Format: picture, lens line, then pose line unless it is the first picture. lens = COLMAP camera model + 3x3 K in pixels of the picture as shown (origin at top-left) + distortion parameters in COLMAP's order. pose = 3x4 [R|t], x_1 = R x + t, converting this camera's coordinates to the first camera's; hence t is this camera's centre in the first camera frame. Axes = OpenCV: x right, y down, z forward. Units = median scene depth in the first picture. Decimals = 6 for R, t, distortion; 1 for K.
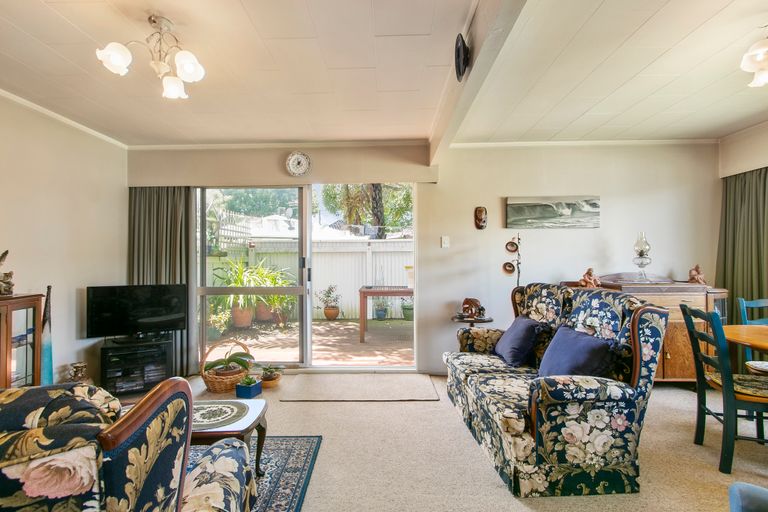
lens RADIAL K [[358.3, 0, 380.9], [0, 358.3, 255.3], [0, 0, 1]] dist [0.008190, -0.004522]
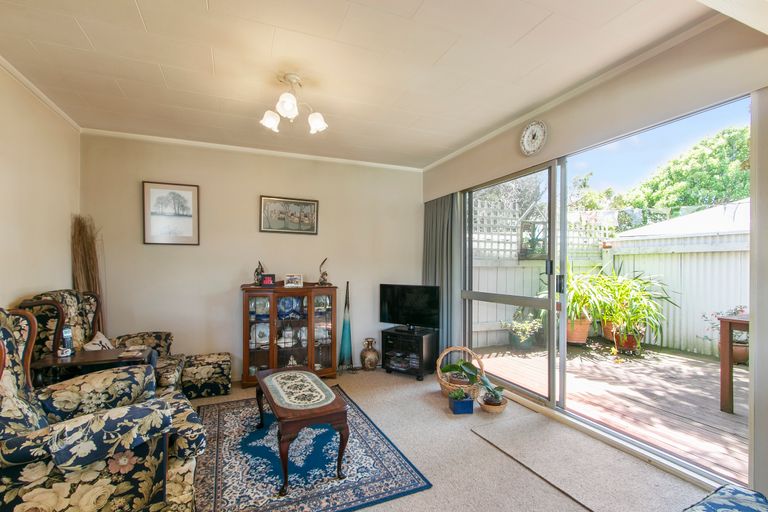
lens RADIAL K [[358.3, 0, 373.7], [0, 358.3, 267.0], [0, 0, 1]] dist [0.008190, -0.004522]
pose [[0.389084, 0.007317, -0.921173, 0.370304], [0.012764, 0.999830, 0.013333, 0.005492], [0.921114, -0.016946, 0.388924, 0.417098]]
